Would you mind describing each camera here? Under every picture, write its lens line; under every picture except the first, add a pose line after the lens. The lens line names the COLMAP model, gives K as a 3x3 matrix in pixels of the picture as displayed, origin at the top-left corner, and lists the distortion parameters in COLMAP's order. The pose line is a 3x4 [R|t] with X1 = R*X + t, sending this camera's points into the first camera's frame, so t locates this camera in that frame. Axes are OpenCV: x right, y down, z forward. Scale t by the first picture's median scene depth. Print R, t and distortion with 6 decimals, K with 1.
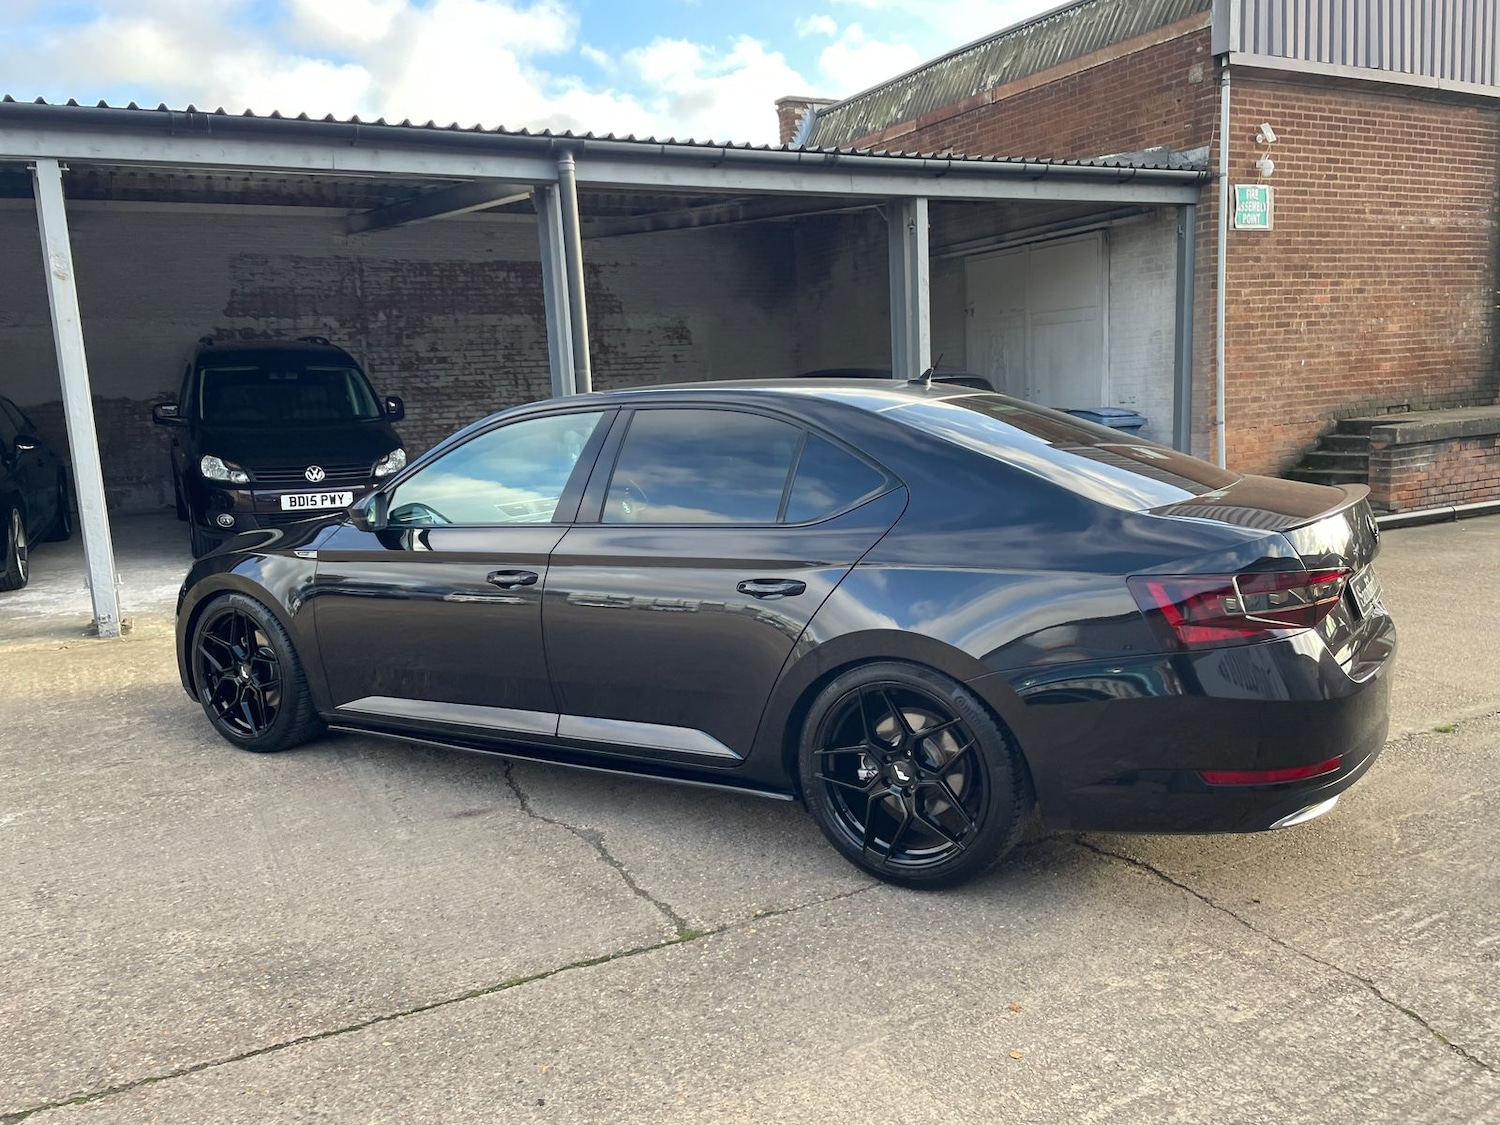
lens RADIAL K [[1180.2, 0, 760.2], [0, 1180.2, 575.6], [0, 0, 1]] dist [0.090108, -0.116421]
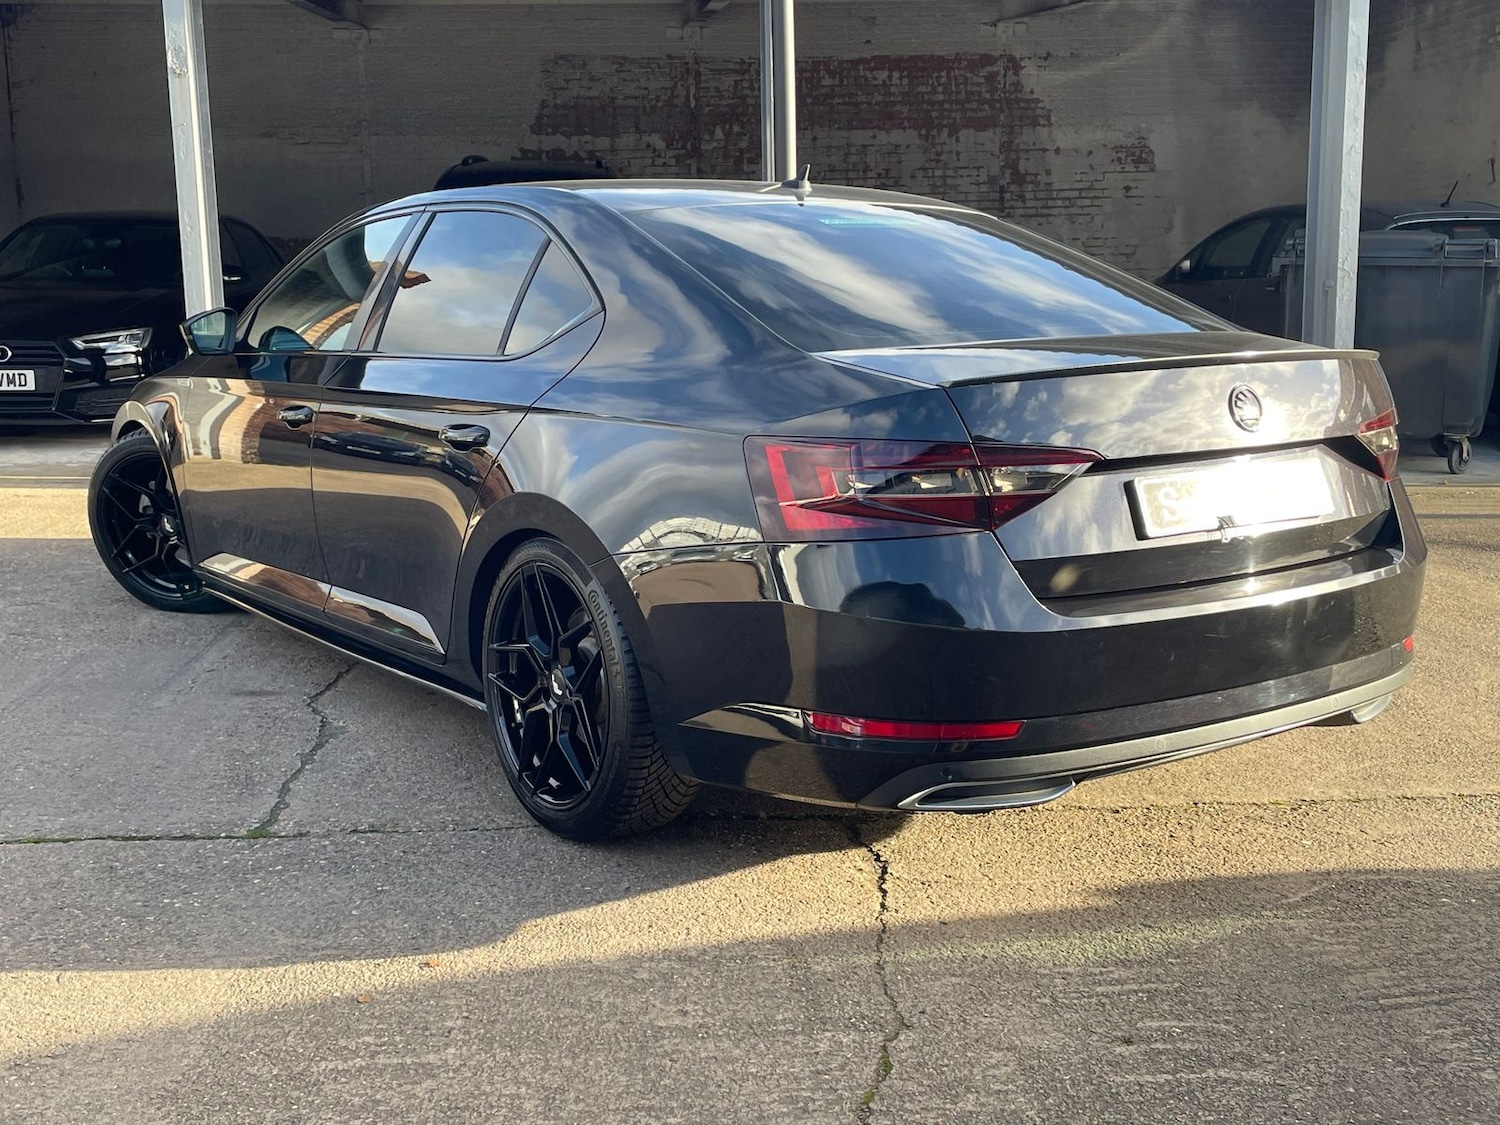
lens RADIAL K [[1683.4, 0, 720.1], [0, 1683.4, 551.4], [0, 0, 1]] dist [0.059493, 0.000000]
pose [[0.909335, 0.097775, -0.404412, 0.196082], [-0.089404, 0.995208, 0.039586, 0.008514], [0.406345, 0.000159, 0.913720, 0.014180]]
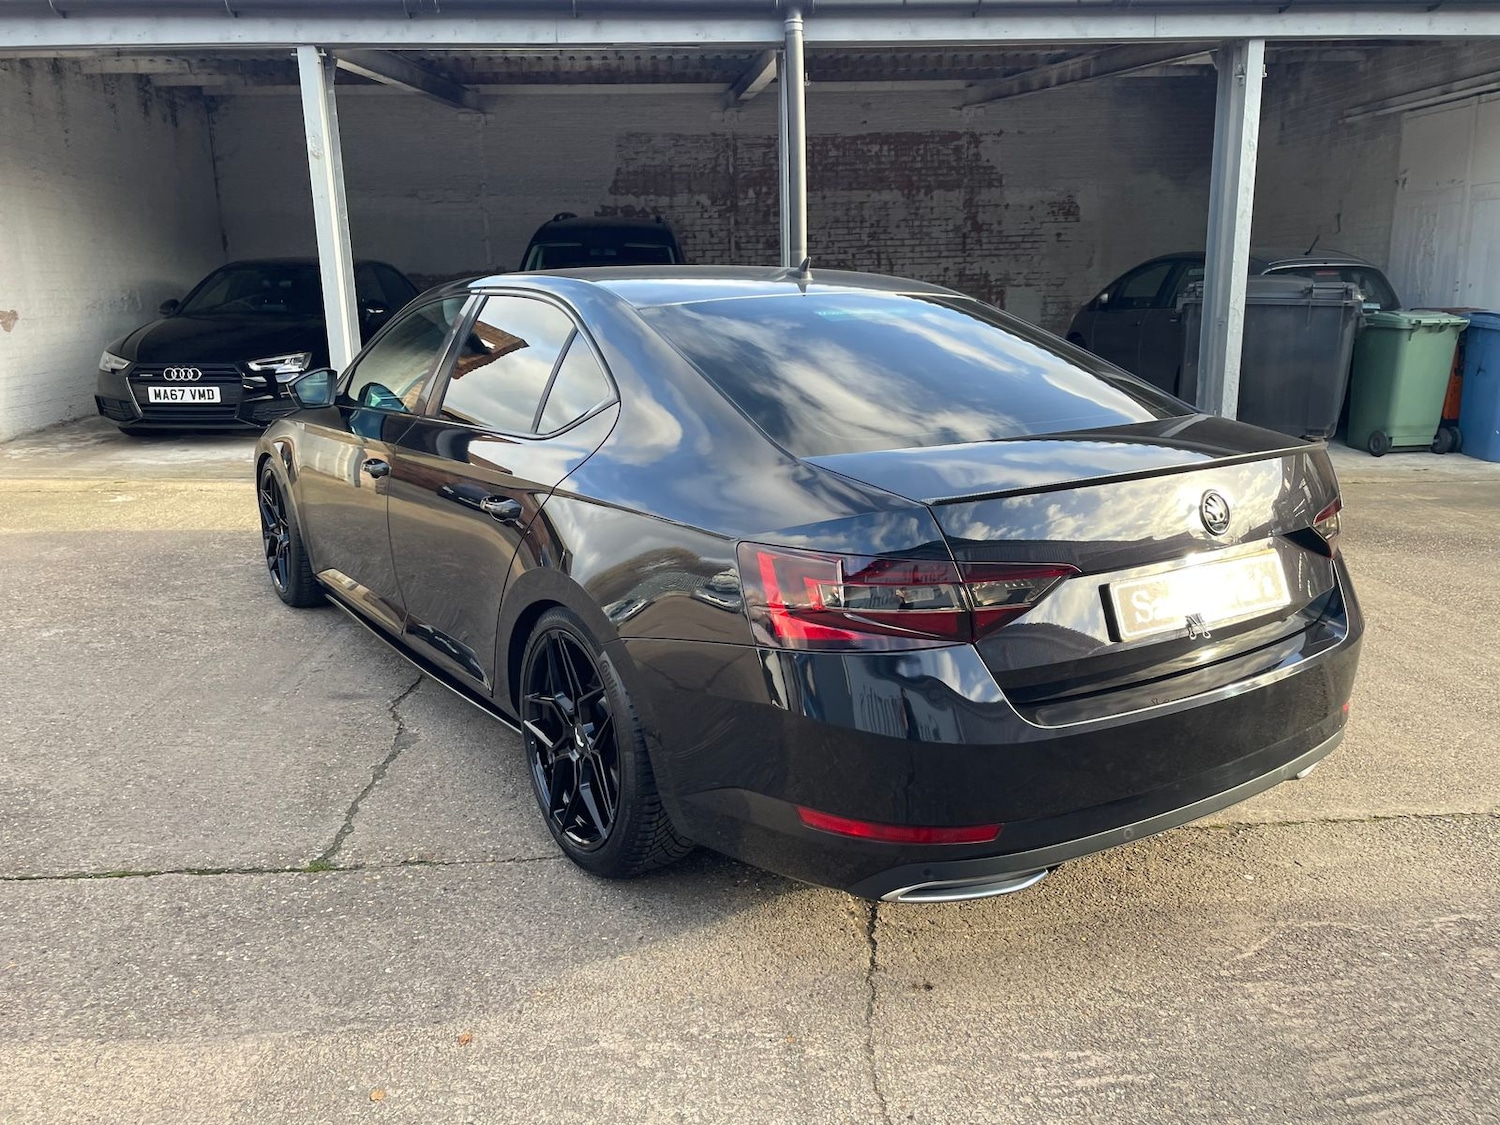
lens RADIAL K [[1180.2, 0, 758.4], [0, 1180.2, 561.0], [0, 0, 1]] dist [0.090108, -0.116421]
pose [[0.909308, 0.122437, -0.397703, 0.169972], [-0.087833, 0.990674, 0.104166, -0.018303], [0.406748, -0.059788, 0.911582, 0.083695]]
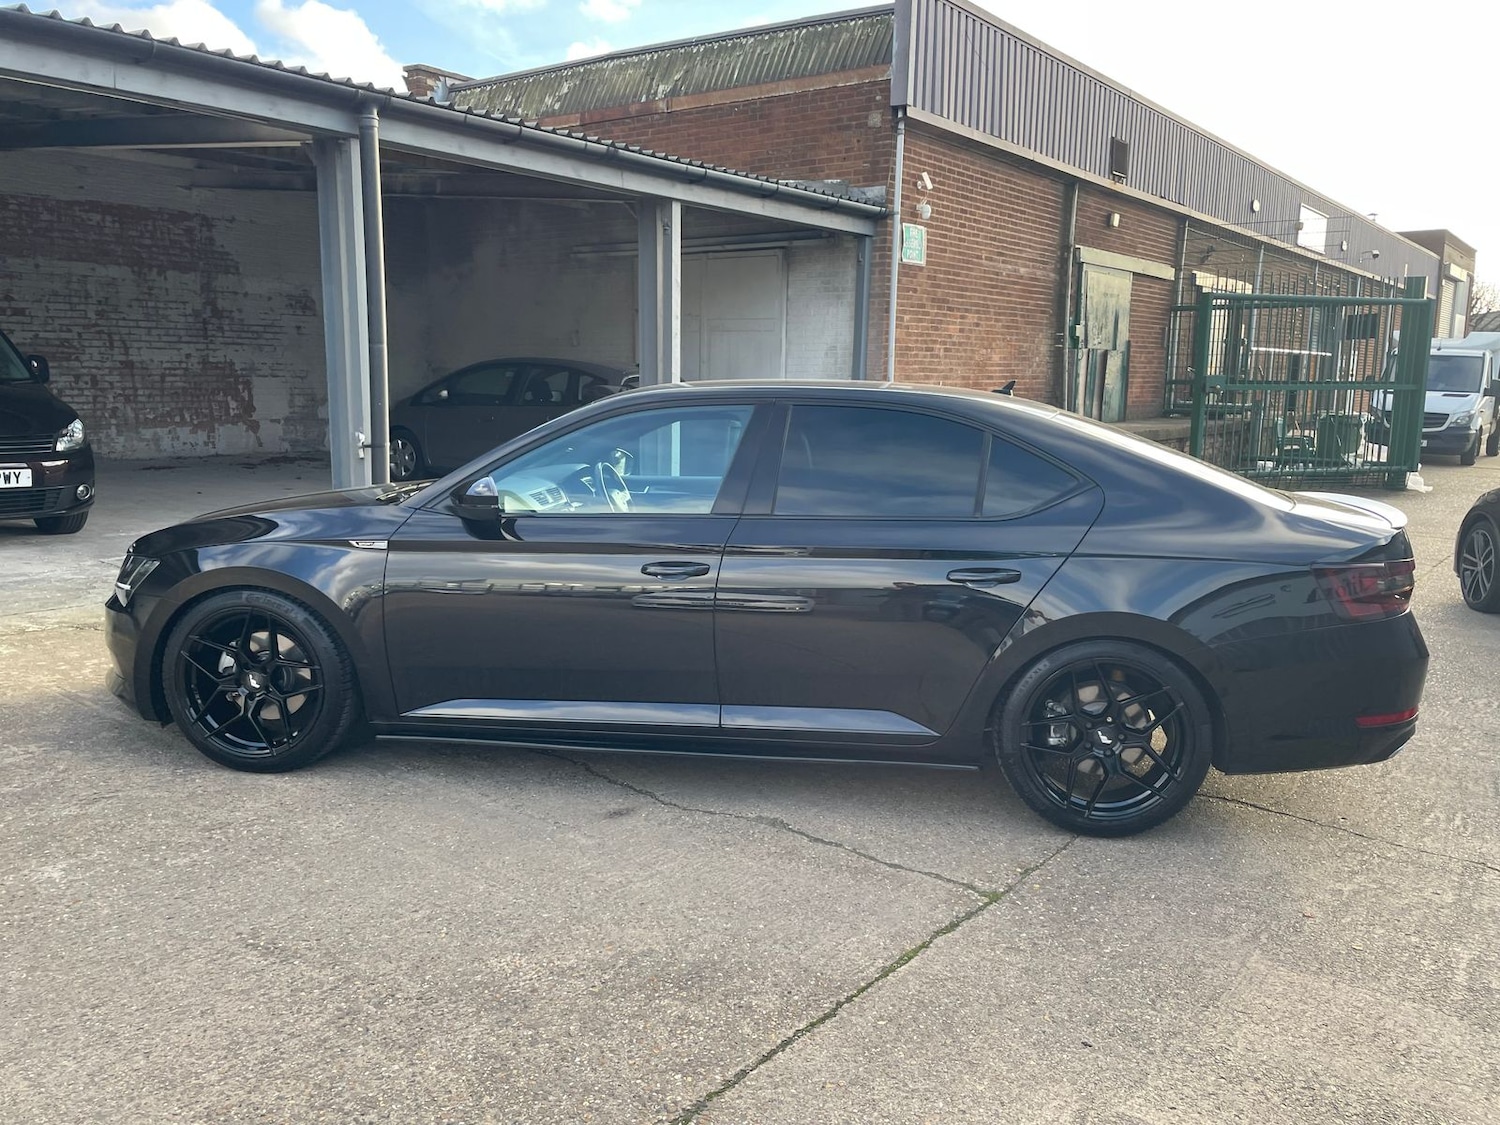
lens RADIAL K [[1180.2, 0, 758.8], [0, 1180.2, 572.7], [0, 0, 1]] dist [0.090108, -0.116421]
pose [[0.909390, -0.006376, 0.415896, -0.199466], [0.004868, 0.999977, 0.004686, 0.000209], [-0.415916, -0.002237, 0.909400, 0.028048]]
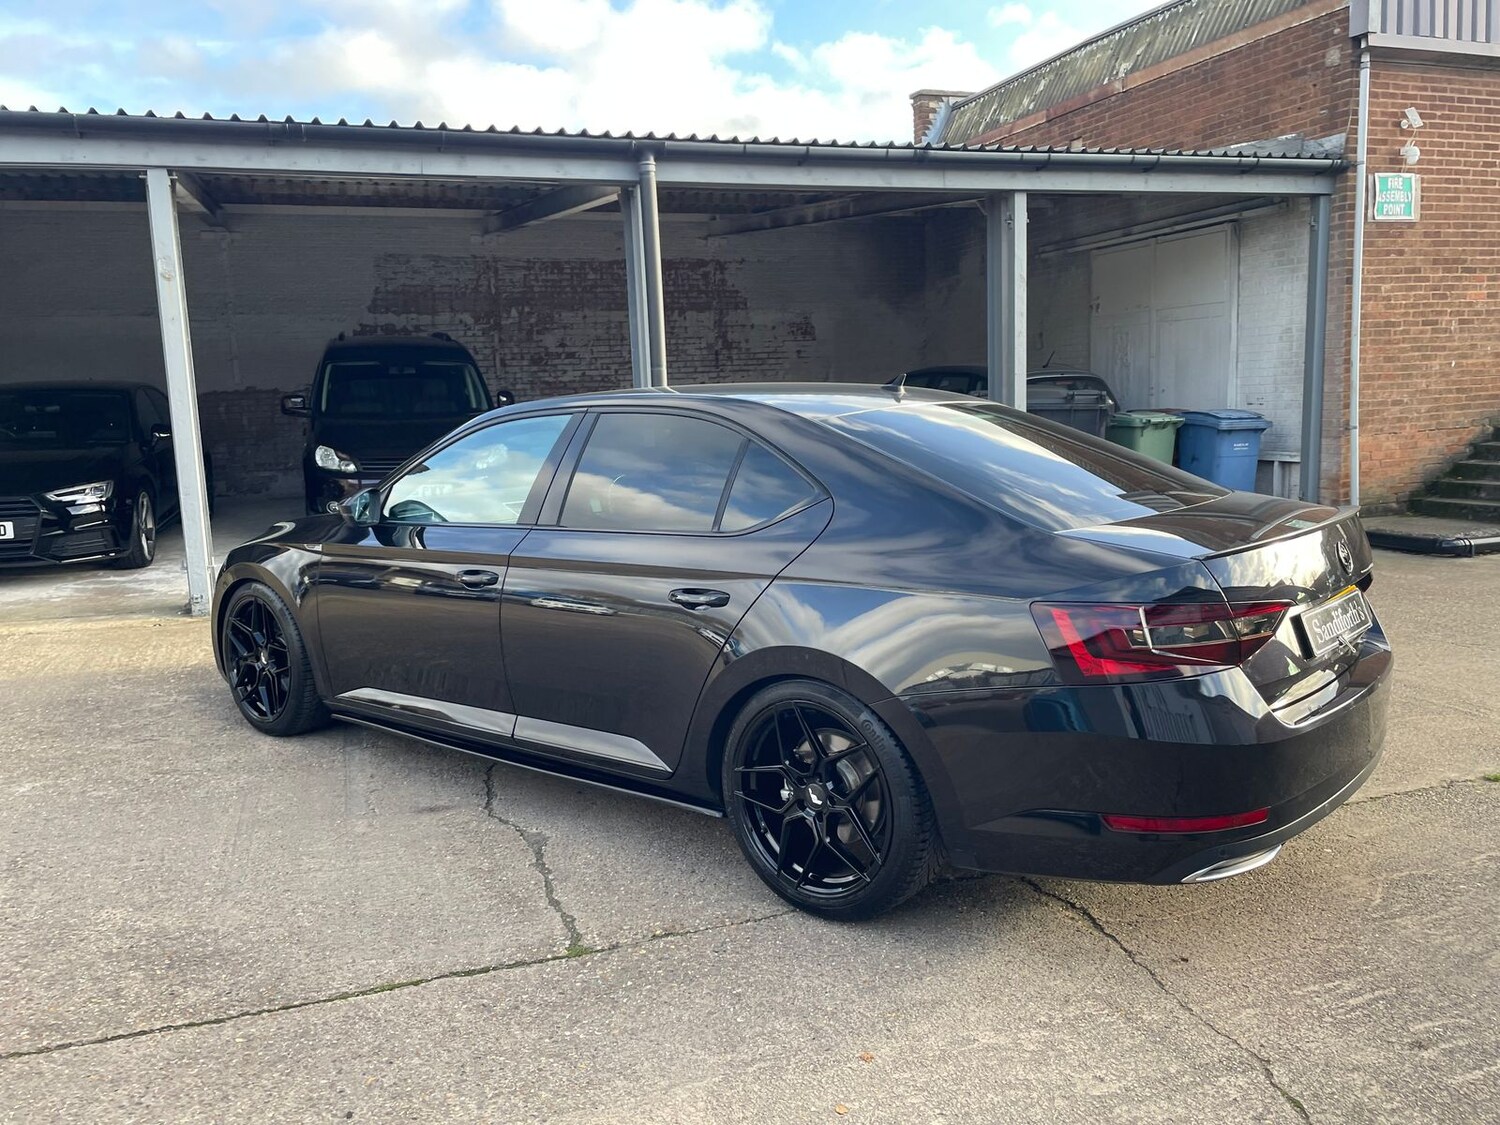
lens RADIAL K [[1180.2, 0, 761.4], [0, 1180.2, 552.5], [0, 0, 1]] dist [0.090108, -0.116421]
pose [[0.989788, 0.029287, -0.139506, 0.061726], [-0.031068, 0.999461, -0.010610, -0.006022], [0.139120, 0.014836, 0.990164, 0.011458]]
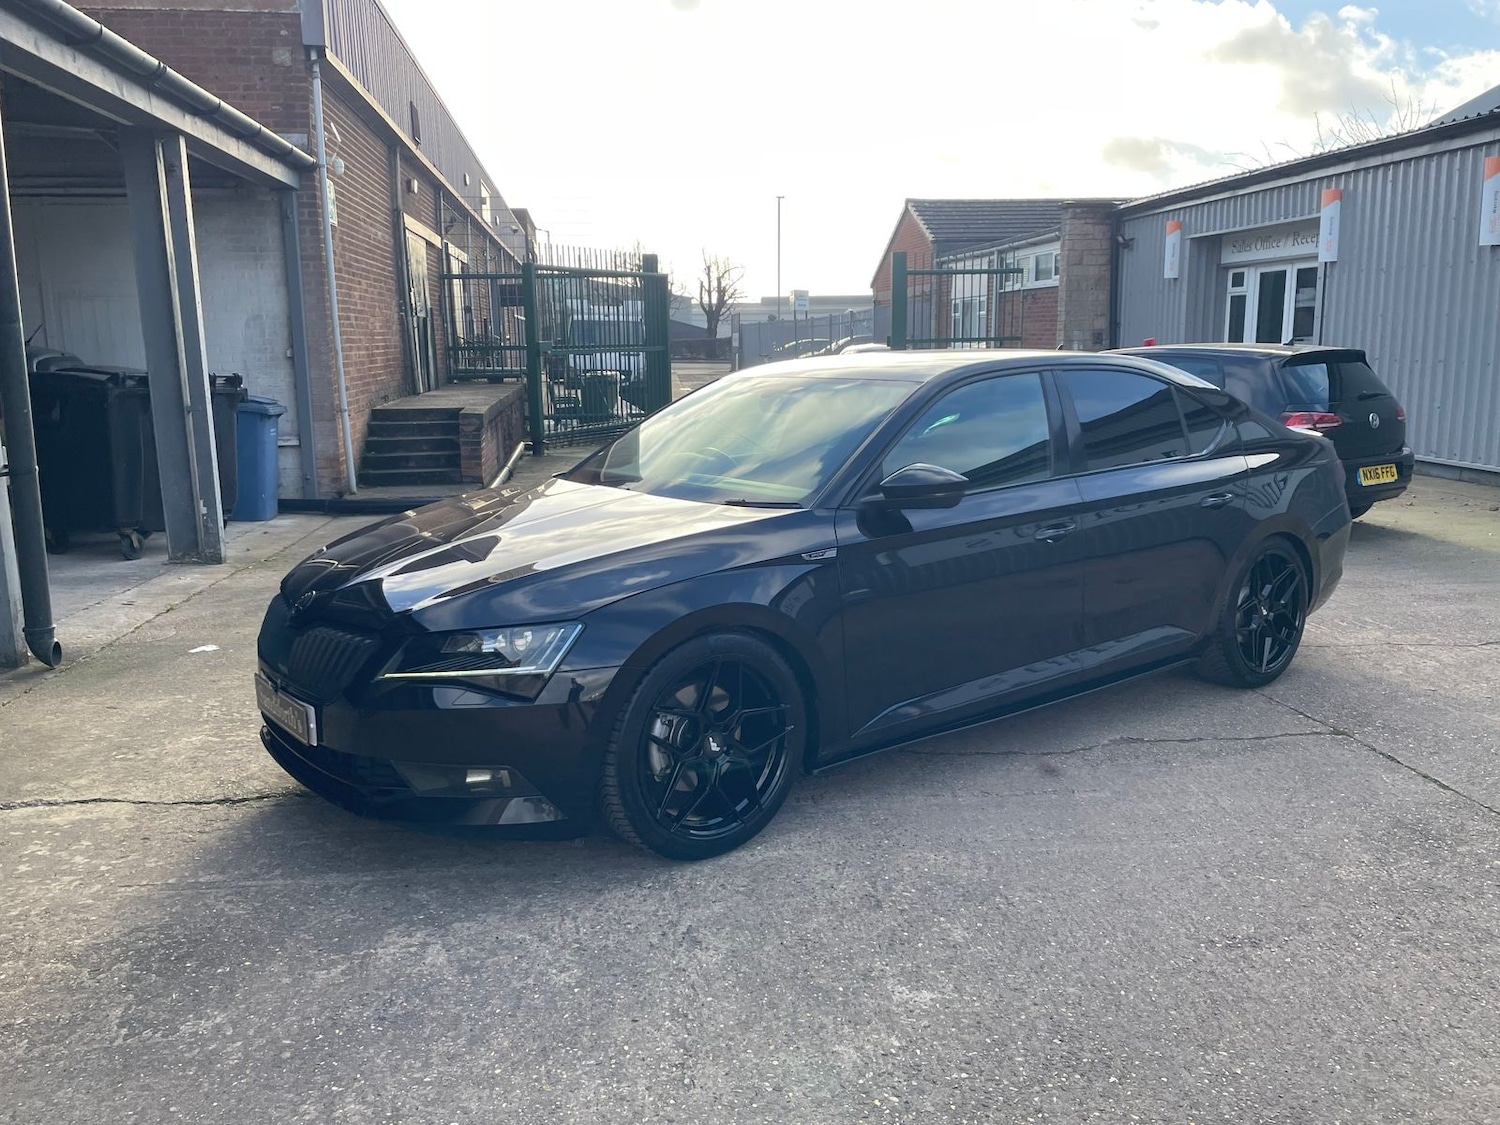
lens RADIAL K [[1180.2, 0, 761.7], [0, 1180.2, 566.9], [0, 0, 1]] dist [0.090108, -0.116421]
pose [[0.357015, -0.133764, 0.924471, -0.456958], [0.142998, 0.985854, 0.087422, -0.034256], [-0.923088, 0.100987, 0.371093, 0.307446]]
